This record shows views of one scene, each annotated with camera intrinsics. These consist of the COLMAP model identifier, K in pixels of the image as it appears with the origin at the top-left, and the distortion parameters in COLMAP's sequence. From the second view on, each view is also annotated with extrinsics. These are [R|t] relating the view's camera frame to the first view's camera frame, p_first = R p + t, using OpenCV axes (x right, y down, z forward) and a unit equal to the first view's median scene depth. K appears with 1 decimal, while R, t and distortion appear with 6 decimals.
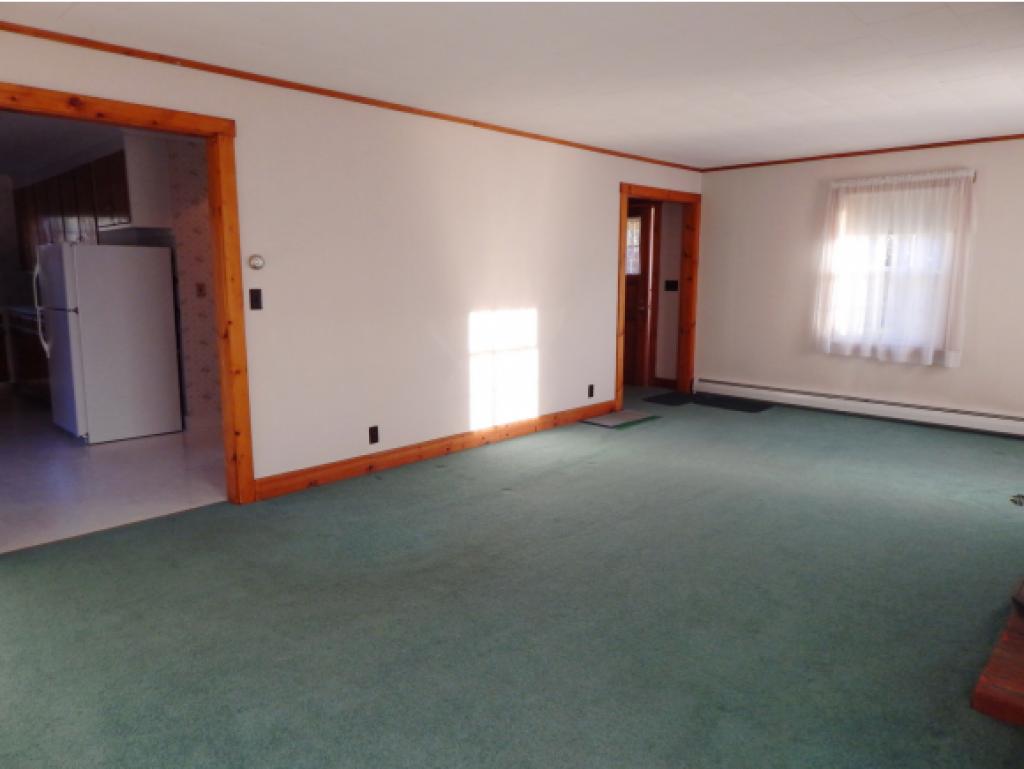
lens RADIAL K [[676.5, 0, 515.3], [0, 676.5, 378.3], [0, 0, 1]] dist [0.003101, -0.003815]
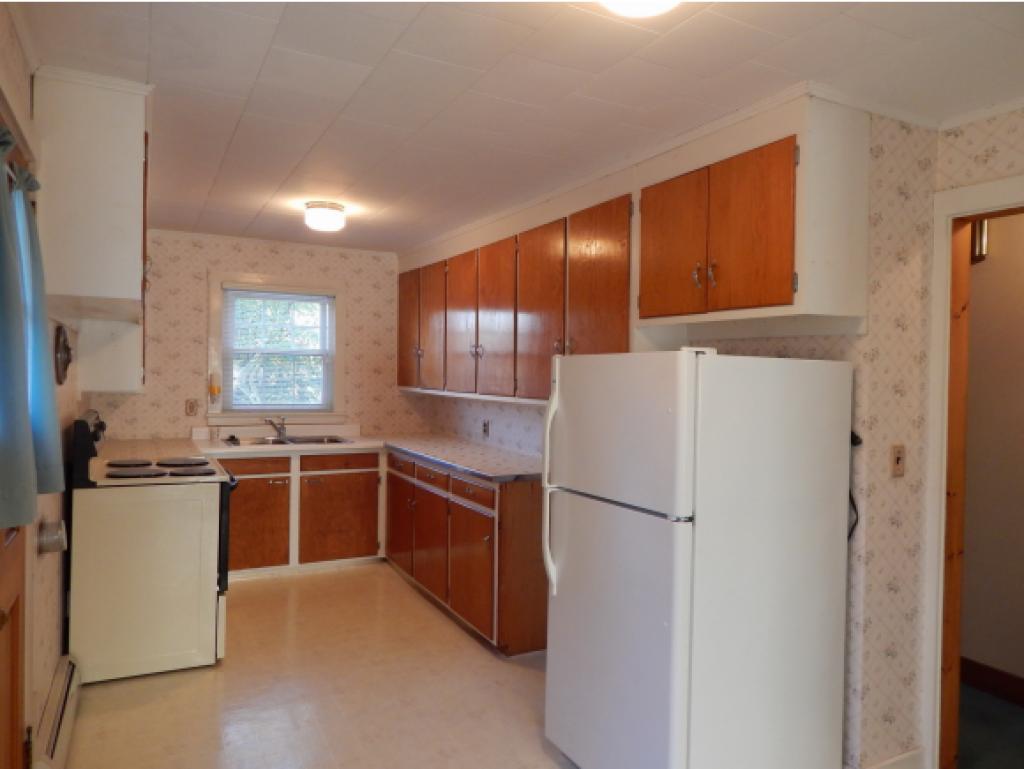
lens RADIAL K [[728.7, 0, 557.0], [0, 728.7, 390.3], [0, 0, 1]] dist [0.006003, -0.000058]
pose [[0.956025, 0.019576, -0.292630, -0.646470], [-0.060330, 0.989558, -0.130899, -0.123559], [0.287012, 0.142797, 0.947224, 0.608531]]
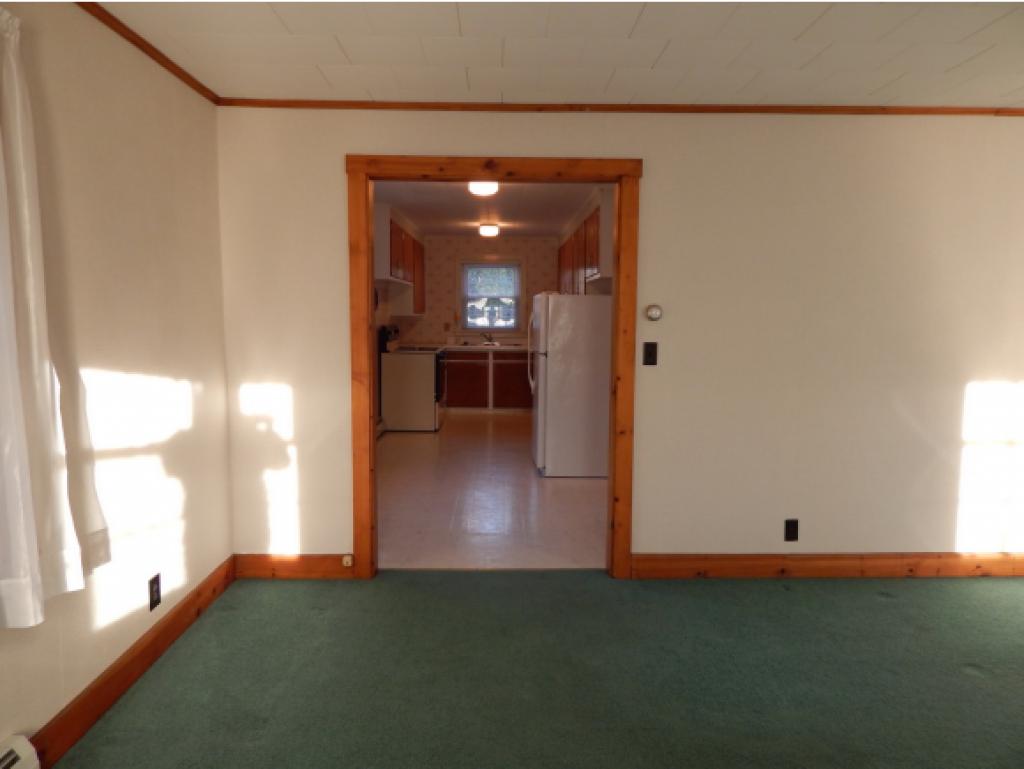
lens RADIAL K [[676.5, 0, 515.3], [0, 676.5, 378.3], [0, 0, 1]] dist [0.003101, -0.003815]
pose [[0.711154, 0.069385, -0.699604, 0.099114], [-0.114299, 0.993289, -0.017674, -0.040827], [0.693683, 0.092533, 0.714312, 0.202829]]
